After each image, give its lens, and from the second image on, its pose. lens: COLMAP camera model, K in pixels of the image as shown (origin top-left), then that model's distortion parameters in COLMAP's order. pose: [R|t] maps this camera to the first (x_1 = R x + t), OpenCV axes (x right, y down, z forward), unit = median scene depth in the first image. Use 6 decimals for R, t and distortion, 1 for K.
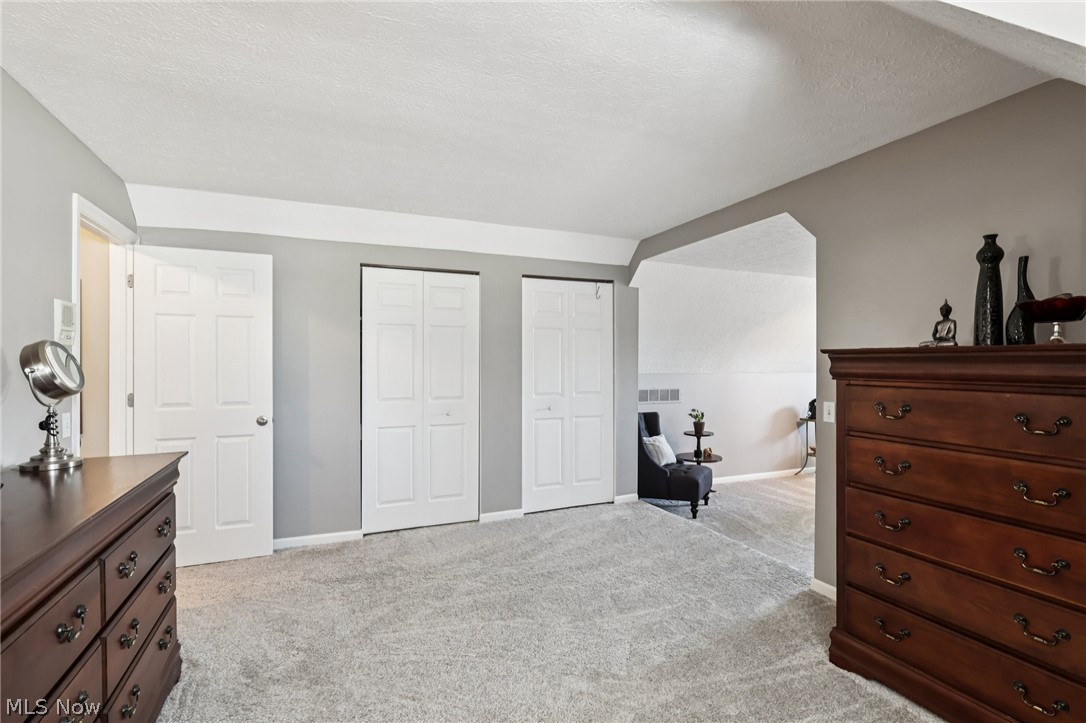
lens RADIAL K [[503.1, 0, 542.6], [0, 503.1, 365.9], [0, 0, 1]] dist [-0.002891, -0.000191]
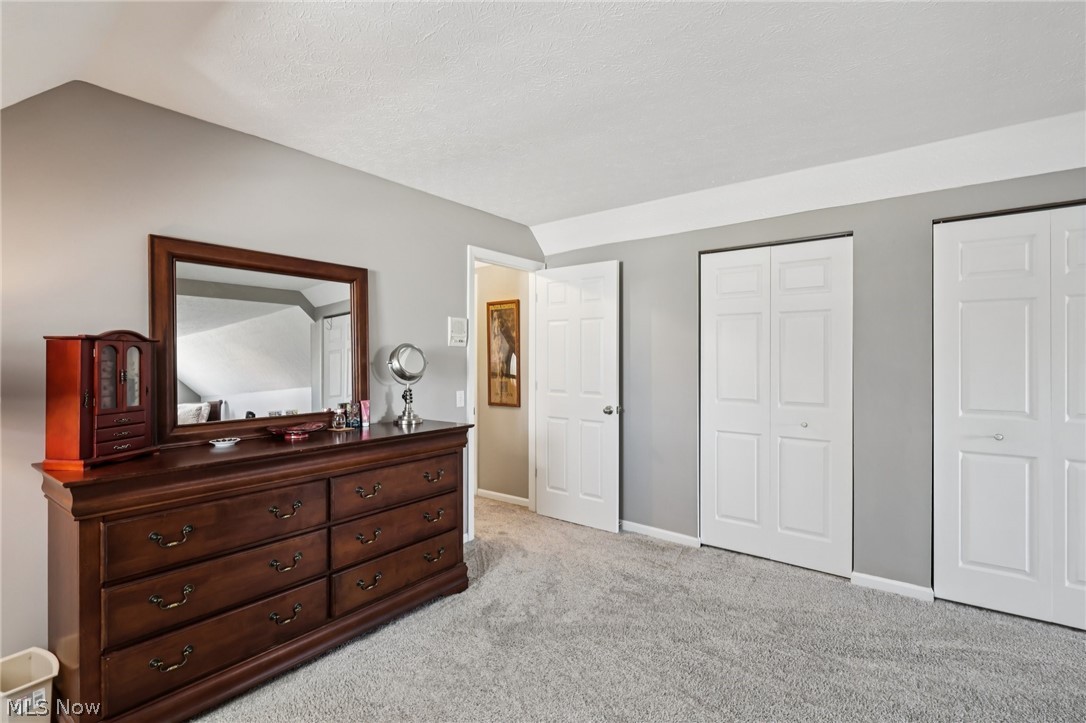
lens RADIAL K [[507.1, 0, 540.6], [0, 507.1, 358.3], [0, 0, 1]] dist [0.000712, 0.000672]
pose [[0.480882, 0.002520, -0.876782, 0.347850], [-0.006850, 0.999976, -0.000883, -0.003479], [0.876759, 0.006431, 0.480888, 0.316509]]
